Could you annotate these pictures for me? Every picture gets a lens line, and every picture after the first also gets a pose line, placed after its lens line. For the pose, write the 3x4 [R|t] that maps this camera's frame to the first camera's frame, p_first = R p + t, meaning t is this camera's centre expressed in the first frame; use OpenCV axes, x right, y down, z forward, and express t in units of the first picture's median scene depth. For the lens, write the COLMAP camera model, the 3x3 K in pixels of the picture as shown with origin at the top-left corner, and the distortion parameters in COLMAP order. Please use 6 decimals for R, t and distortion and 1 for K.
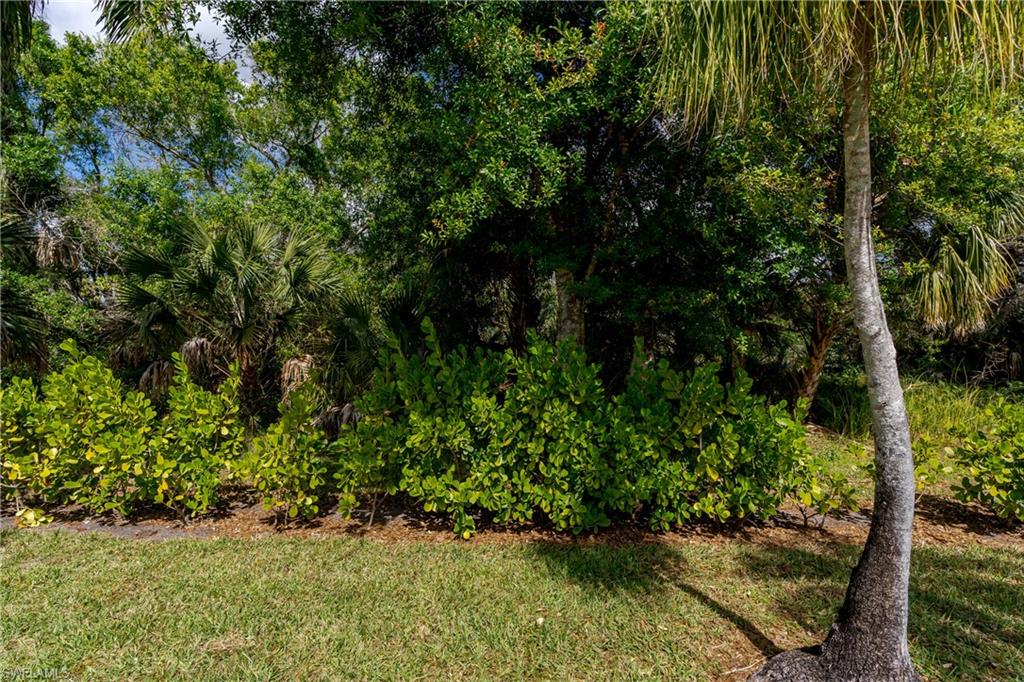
lens RADIAL K [[501.2, 0, 507.7], [0, 501.2, 335.8], [0, 0, 1]] dist [-0.000110, 0.000226]
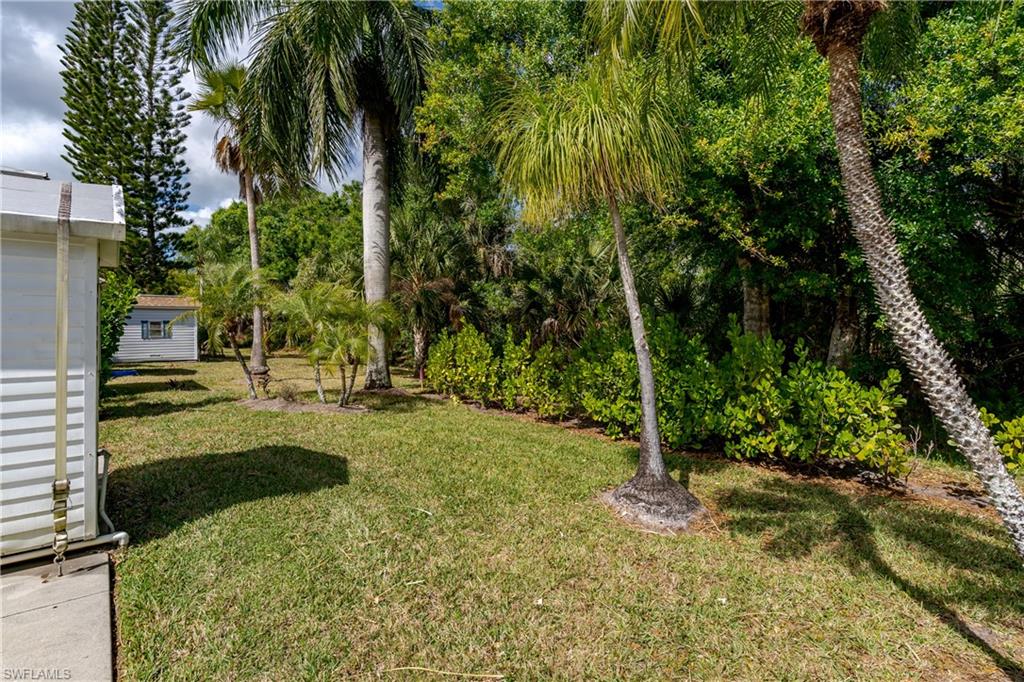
lens RADIAL K [[501.2, 0, 507.7], [0, 501.2, 335.8], [0, 0, 1]] dist [-0.000110, 0.000226]
pose [[0.687712, 0.024584, -0.725567, 0.472554], [-0.005074, 0.999565, 0.029058, 0.014870], [0.725966, -0.016302, 0.687537, -0.194843]]
